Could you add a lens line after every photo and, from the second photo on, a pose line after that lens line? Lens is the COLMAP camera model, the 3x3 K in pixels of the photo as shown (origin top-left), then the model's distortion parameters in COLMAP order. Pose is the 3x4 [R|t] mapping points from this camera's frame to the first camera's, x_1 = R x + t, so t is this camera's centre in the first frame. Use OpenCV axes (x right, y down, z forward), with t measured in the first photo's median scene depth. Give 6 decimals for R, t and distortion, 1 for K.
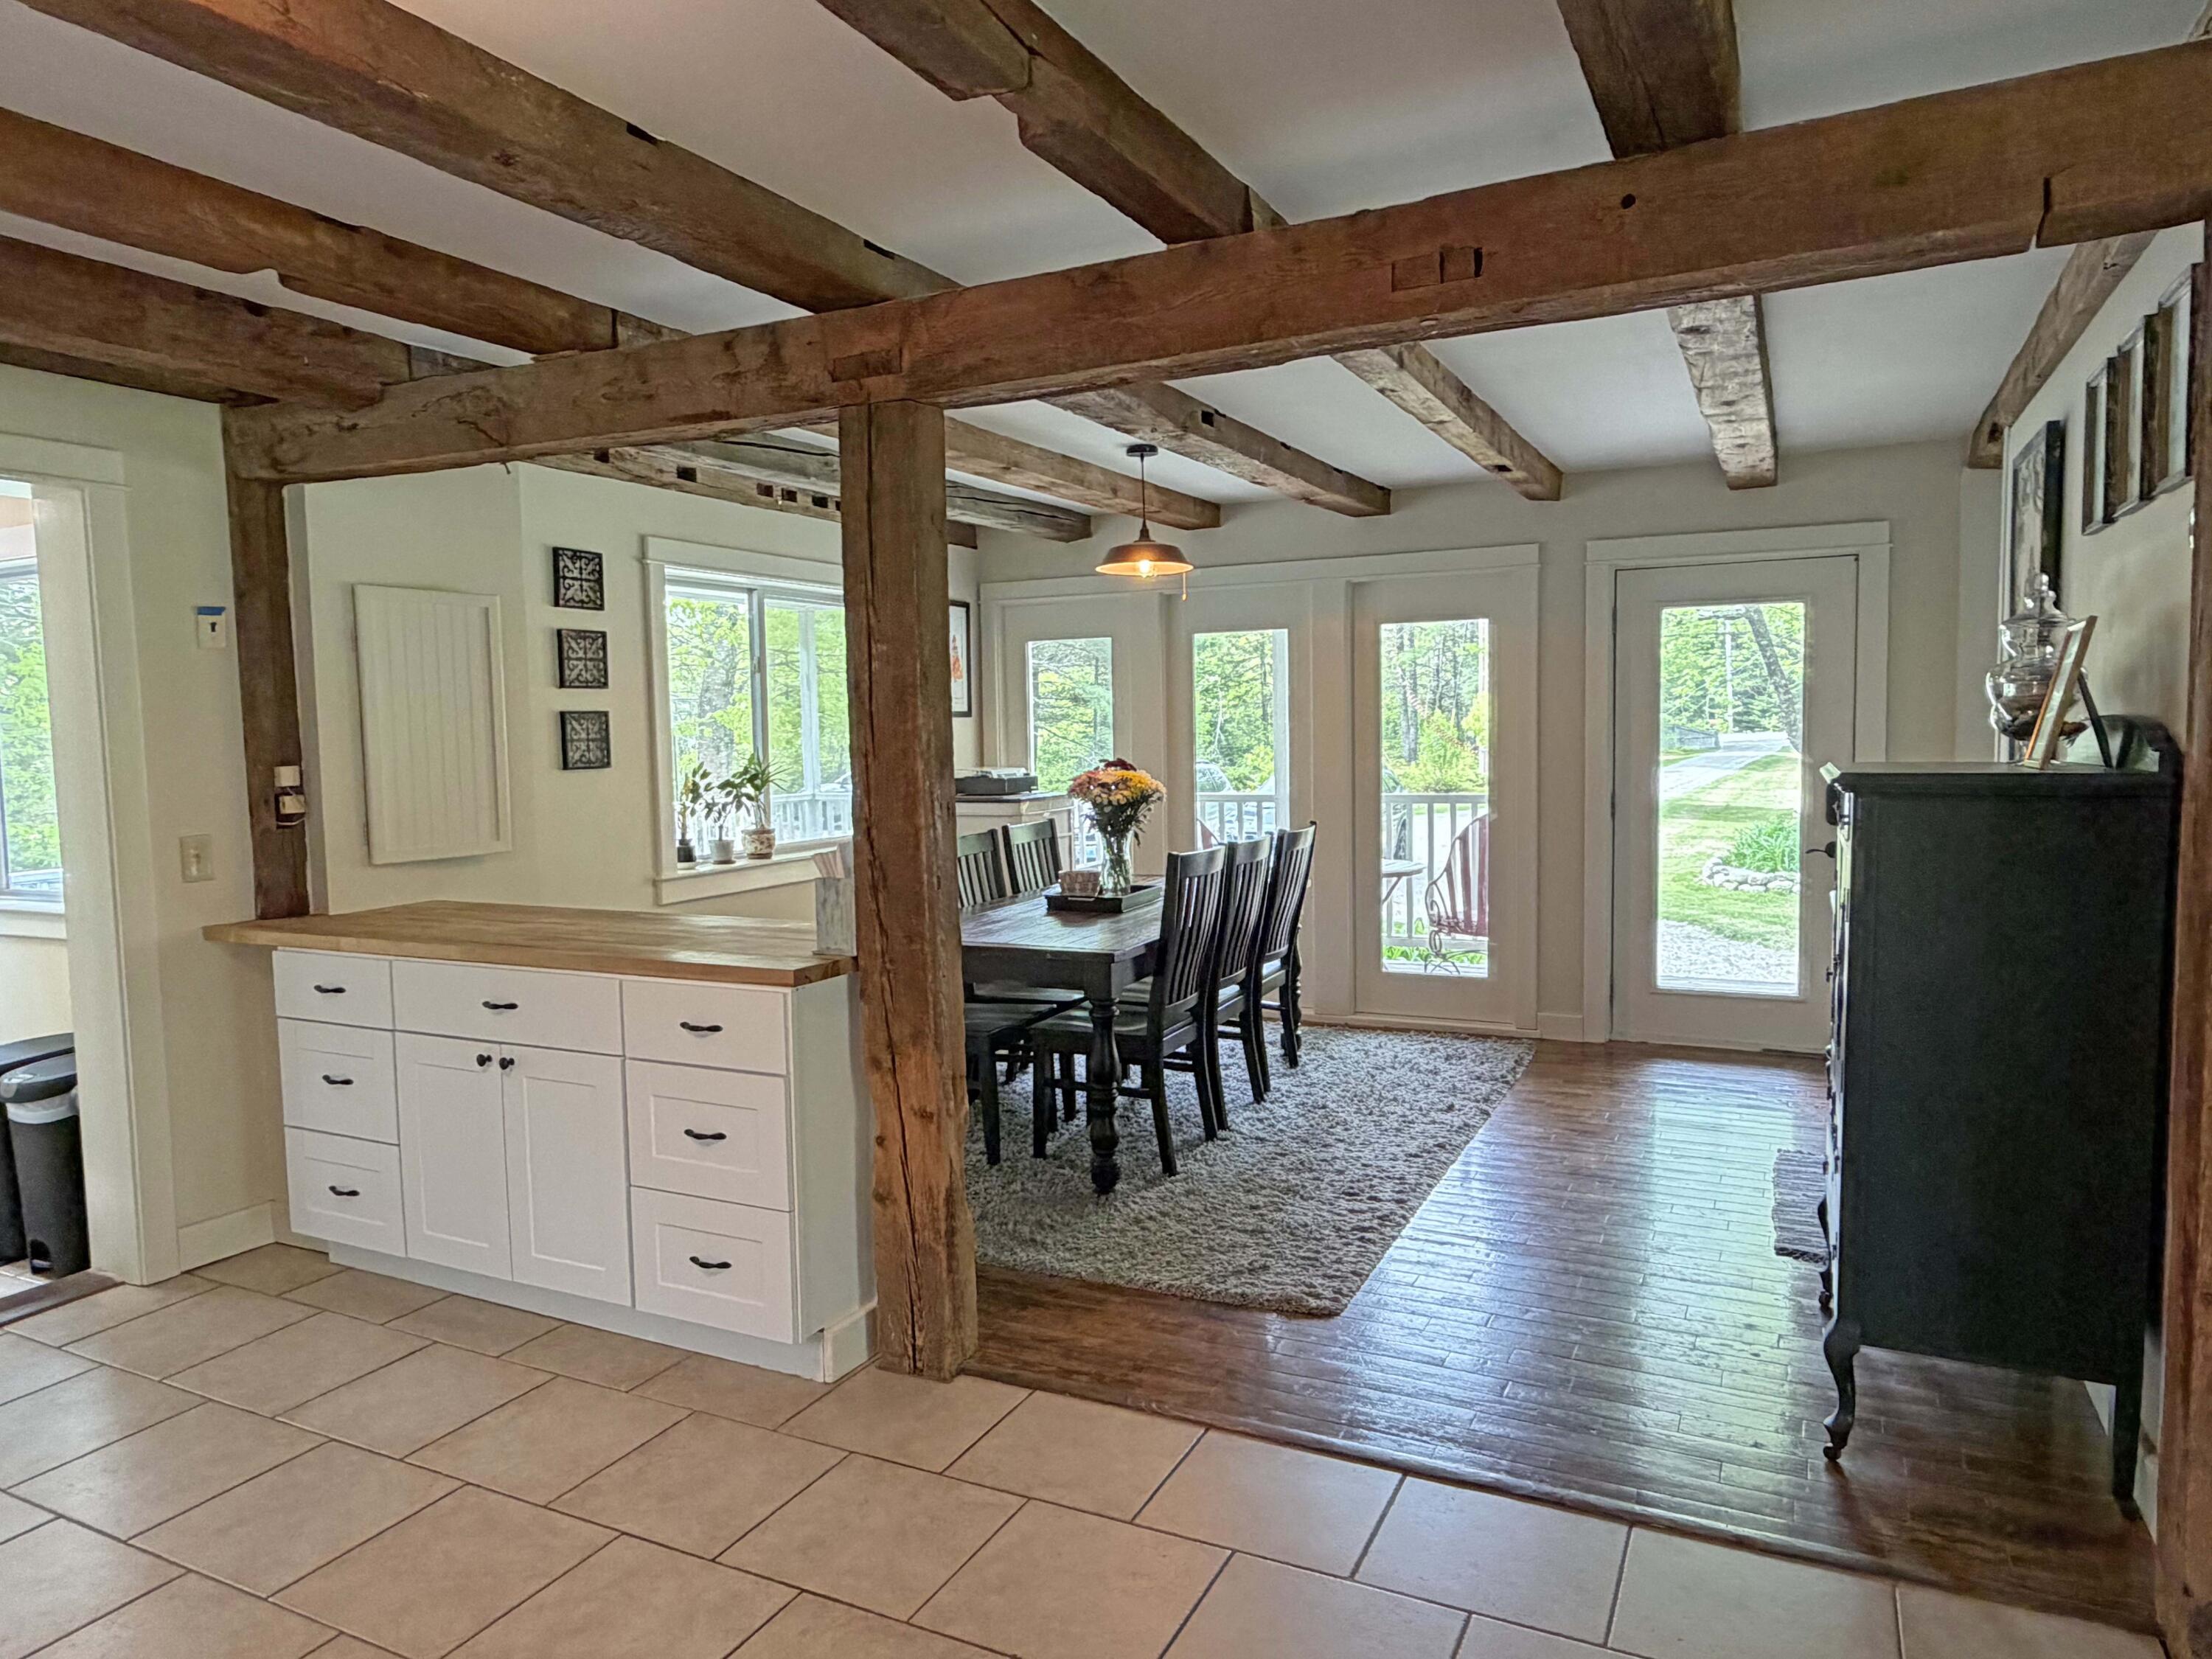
lens RADIAL K [[1420.1, 0, 1101.3], [0, 1420.1, 836.1], [0, 0, 1]] dist [0.001680, 0.000368]
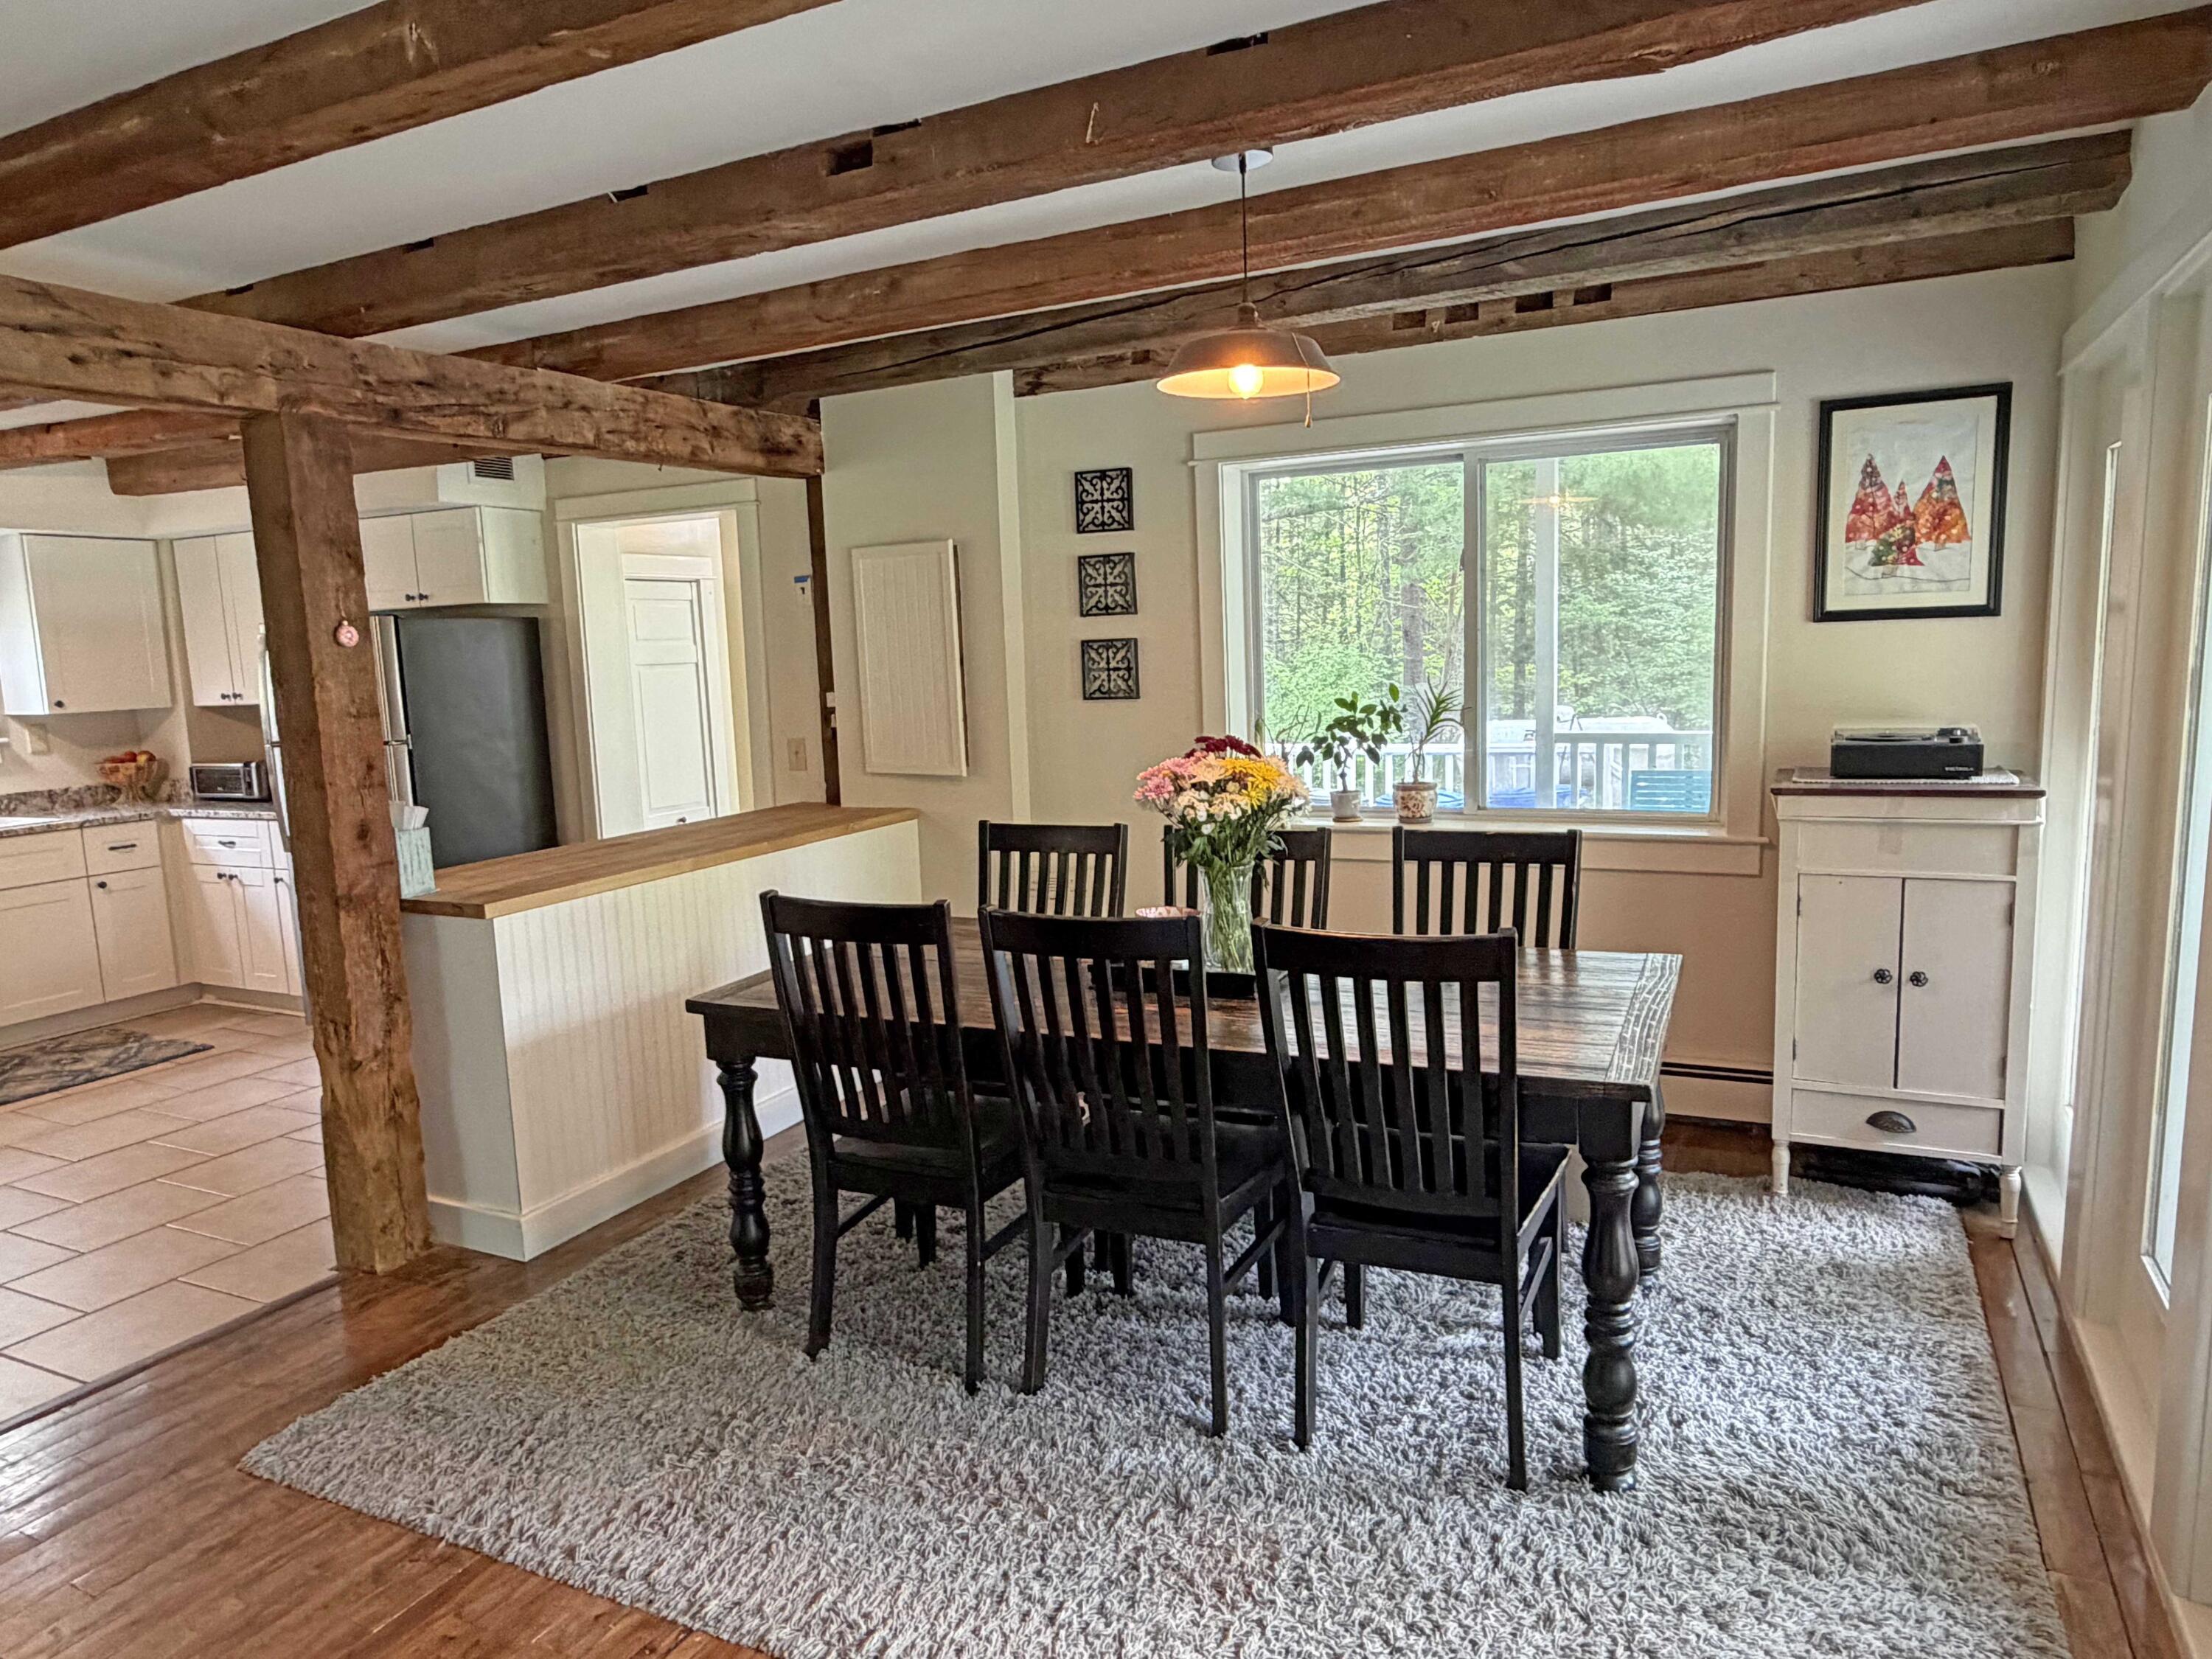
lens RADIAL K [[1420.1, 0, 1101.3], [0, 1420.1, 836.1], [0, 0, 1]] dist [0.001680, 0.000368]
pose [[-0.006858, 0.159585, -0.987160, 0.709490], [-0.037835, 0.986435, 0.159731, -0.128290], [0.999260, 0.038444, -0.000727, 1.167732]]
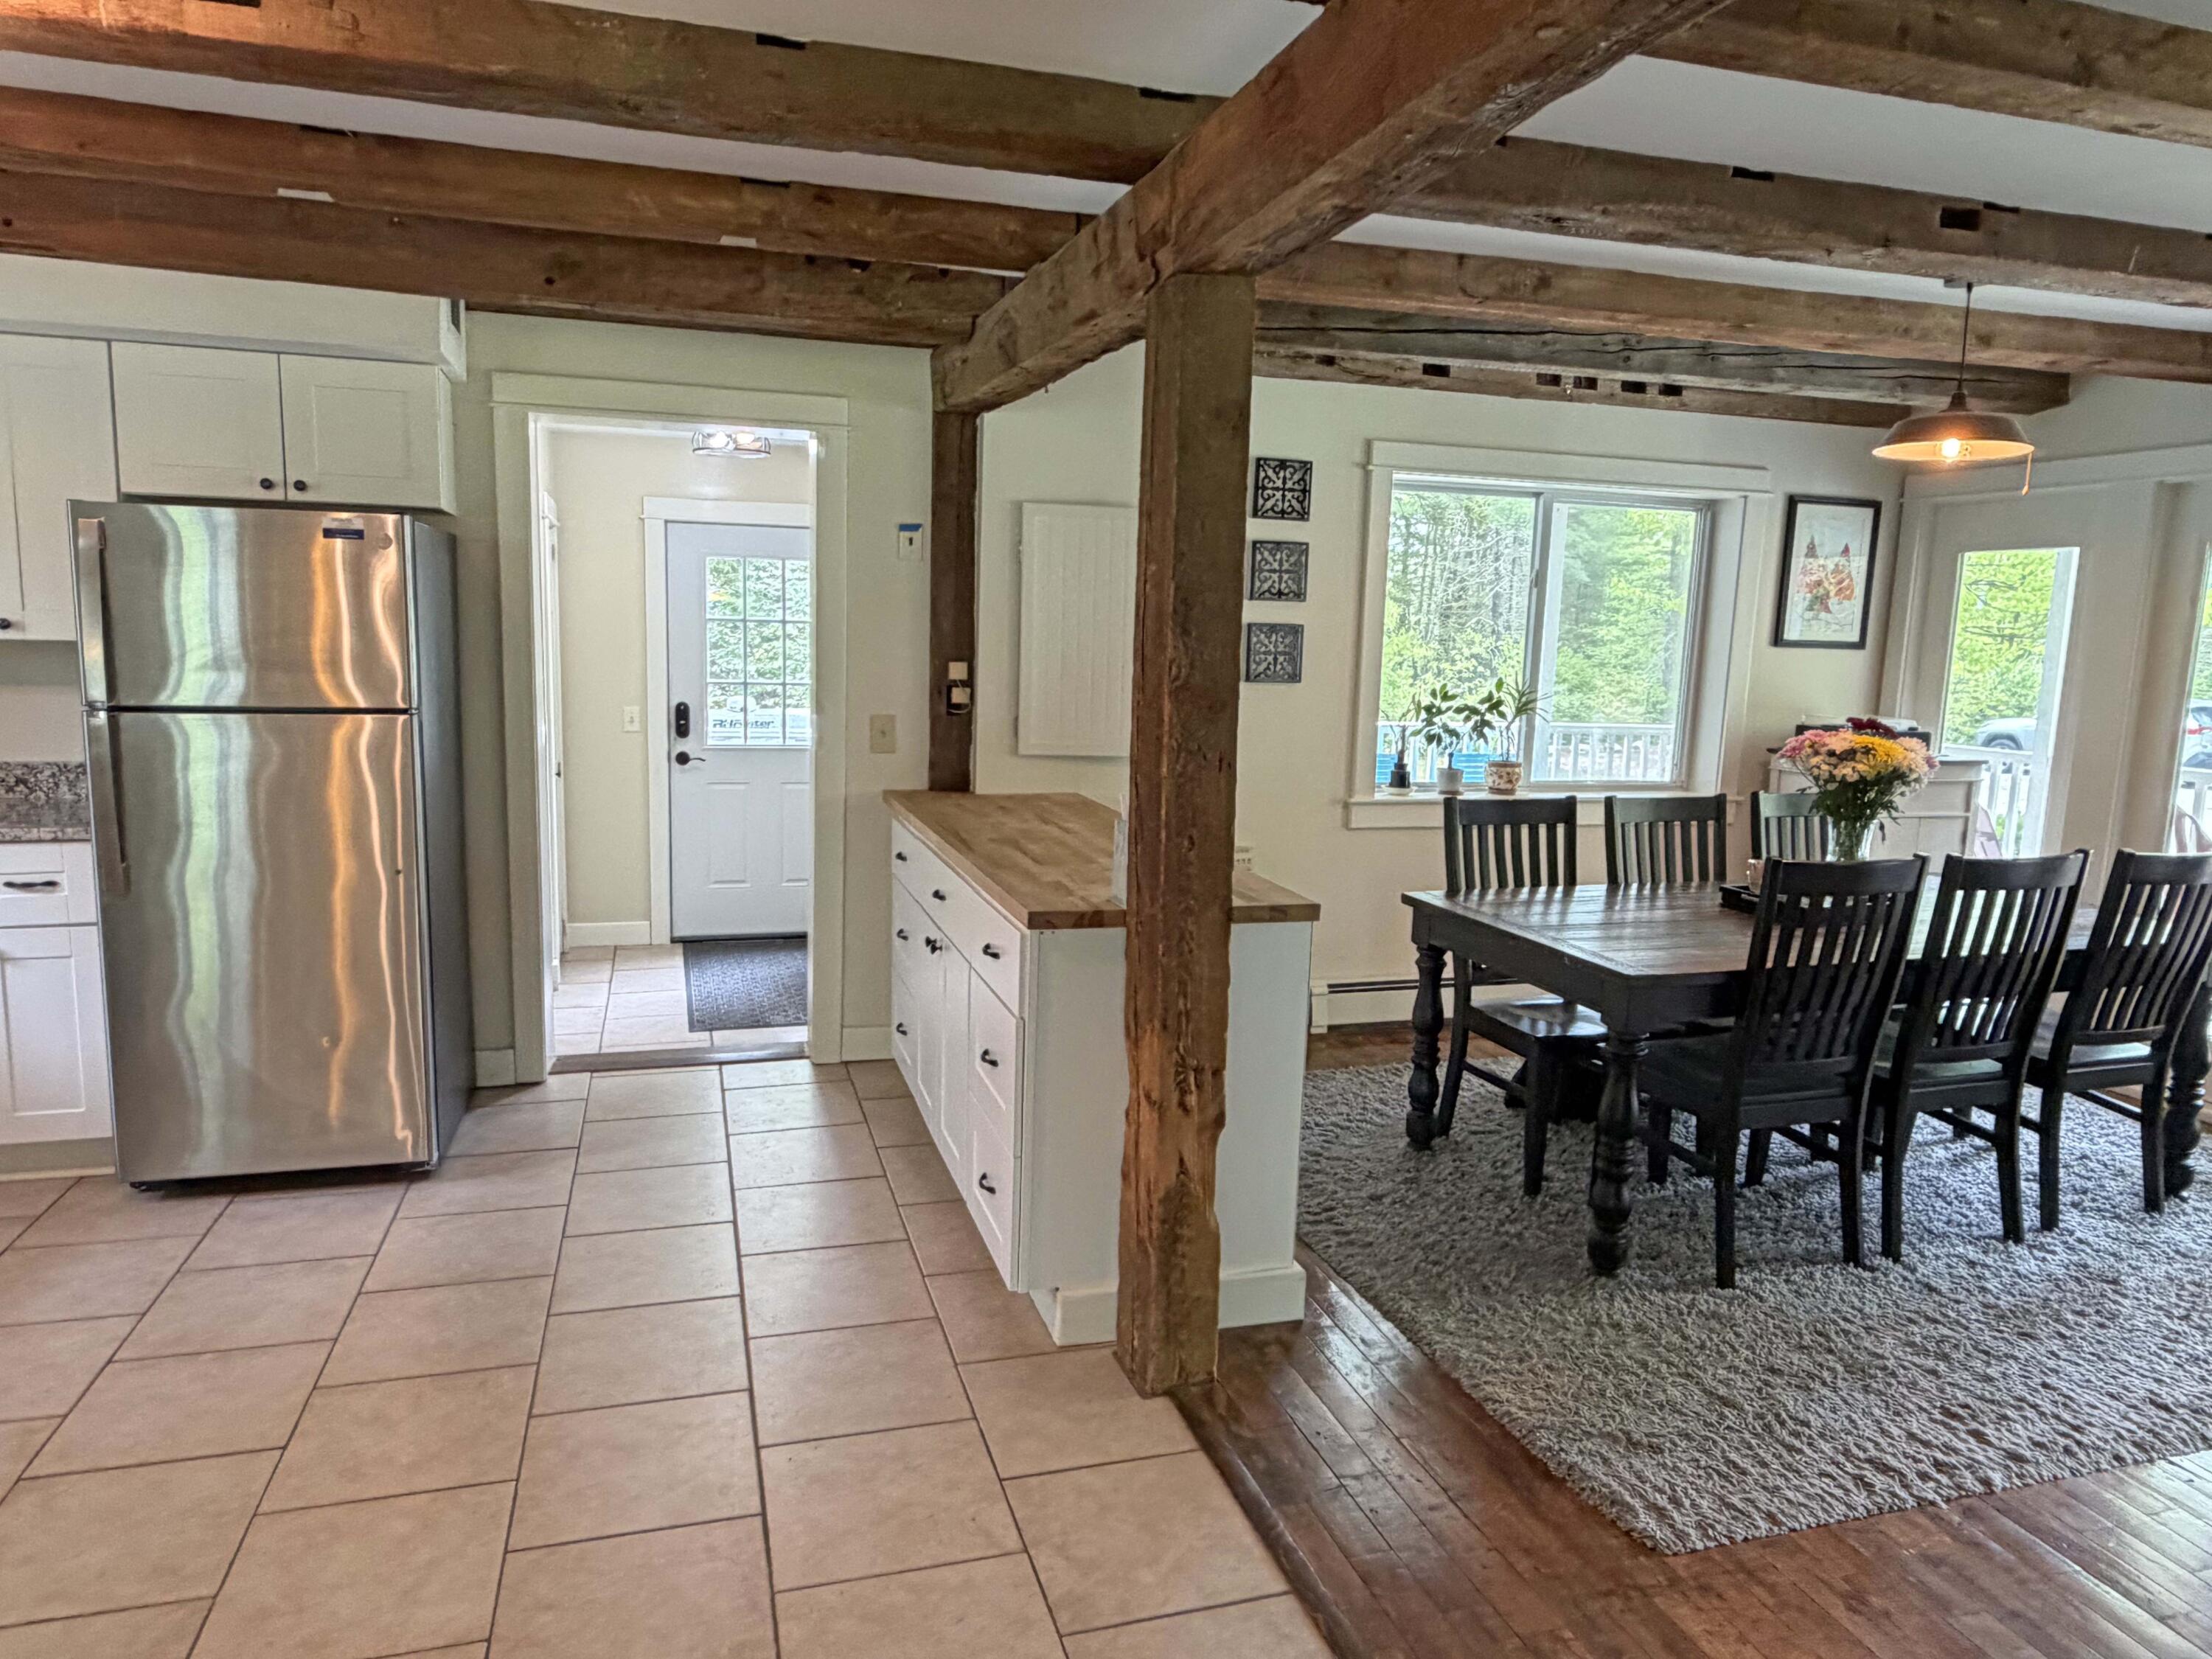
lens RADIAL K [[1420.1, 0, 1101.3], [0, 1420.1, 836.1], [0, 0, 1]] dist [0.001680, 0.000368]
pose [[0.685569, 0.148108, -0.712783, 0.330197], [-0.099734, 0.988963, 0.109570, -0.044033], [0.721144, -0.004029, 0.692774, 0.259658]]
